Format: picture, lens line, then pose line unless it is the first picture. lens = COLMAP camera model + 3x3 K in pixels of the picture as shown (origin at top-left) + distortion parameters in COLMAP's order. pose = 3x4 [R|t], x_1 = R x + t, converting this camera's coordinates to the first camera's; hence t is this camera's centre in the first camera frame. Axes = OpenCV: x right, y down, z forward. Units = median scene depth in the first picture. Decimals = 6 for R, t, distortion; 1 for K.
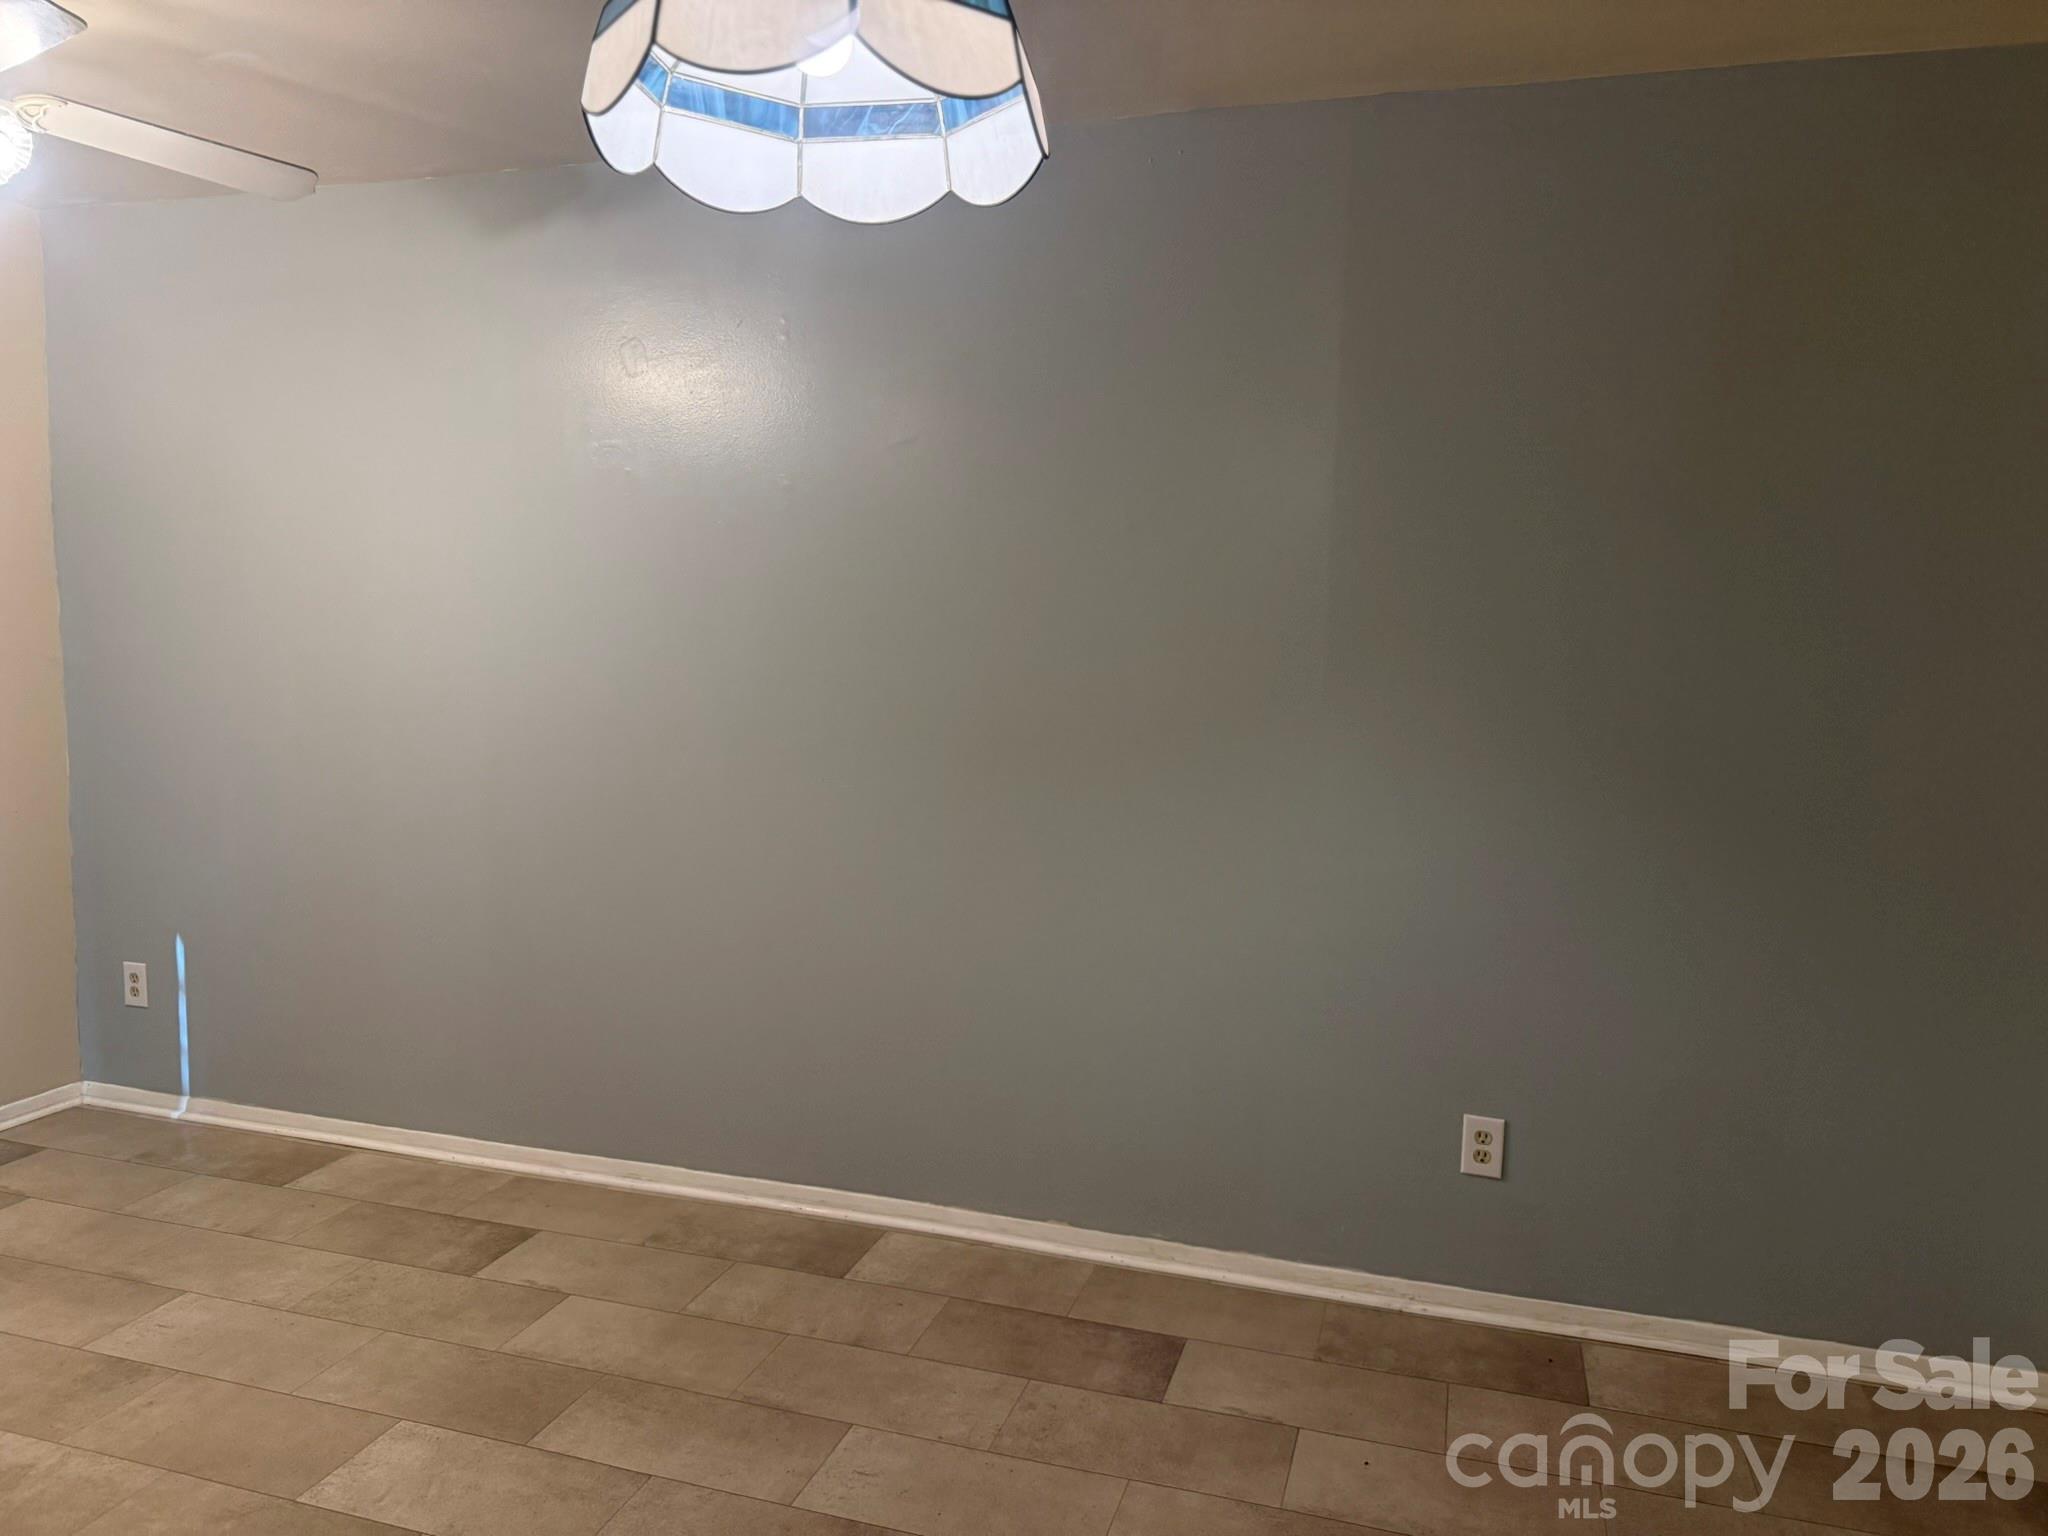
lens RADIAL K [[1458.0, 0, 1028.4], [0, 1458.0, 764.4], [0, 0, 1]] dist [0.035420, -0.045594]
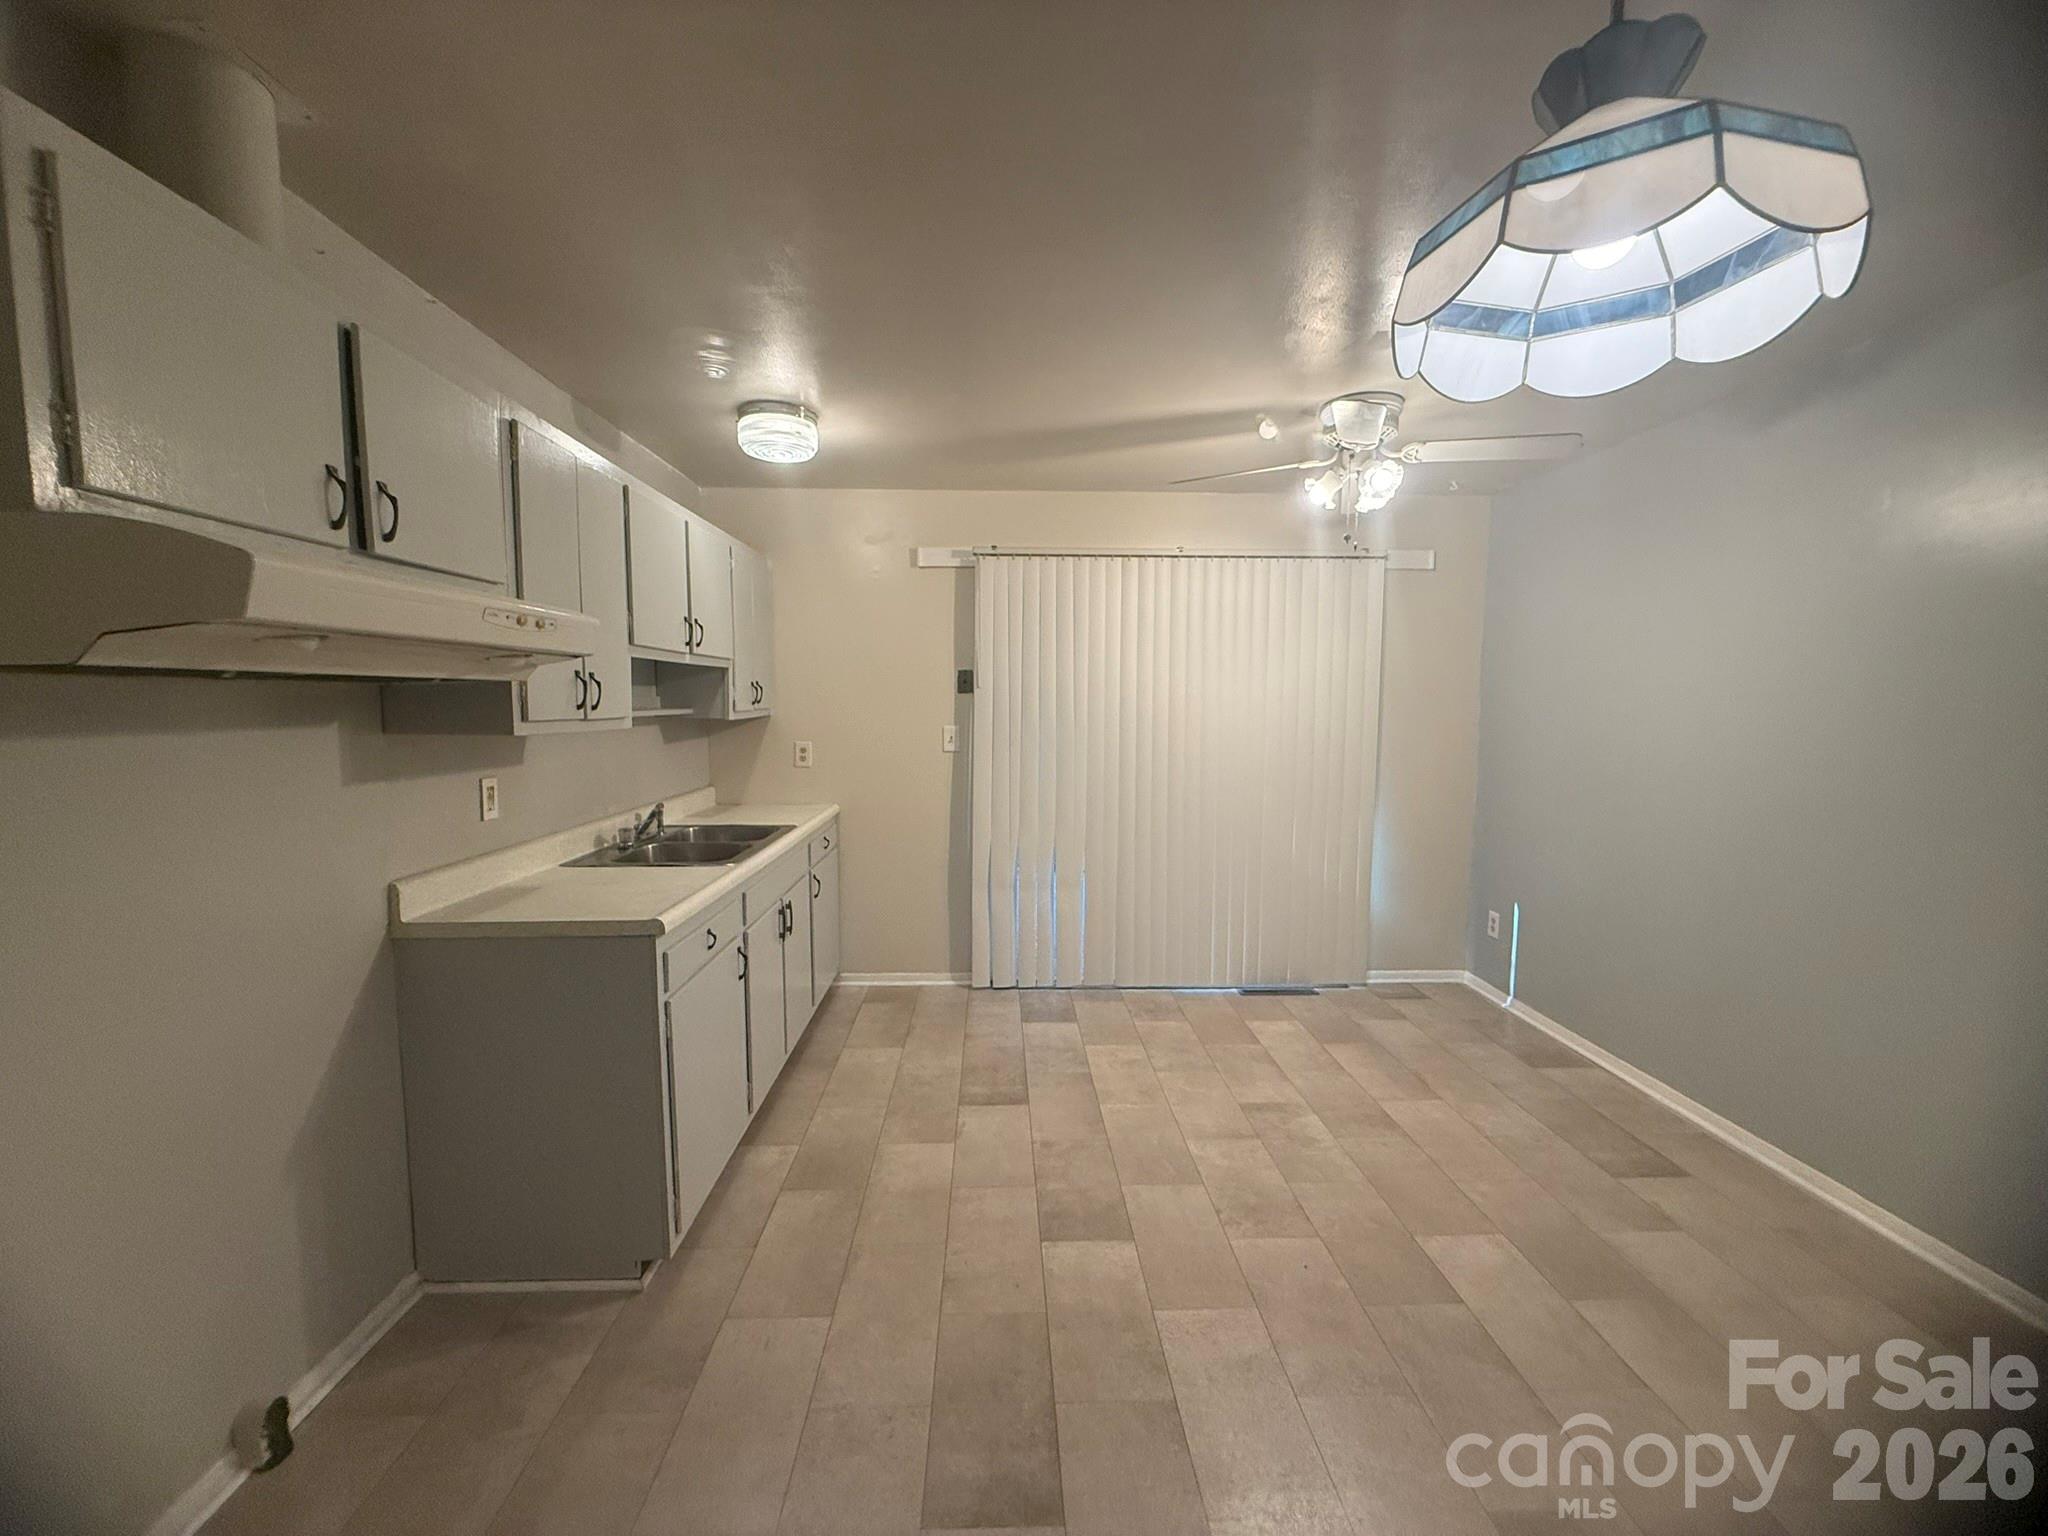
lens RADIAL K [[825.1, 0, 1018.3], [0, 825.1, 766.5], [0, 0, 1]] dist [0.000751, -0.010157]
pose [[0.311991, 0.058624, -0.948275, 0.161577], [-0.096162, 0.994917, 0.029869, -0.015350], [0.945206, 0.081869, 0.316043, 0.161389]]
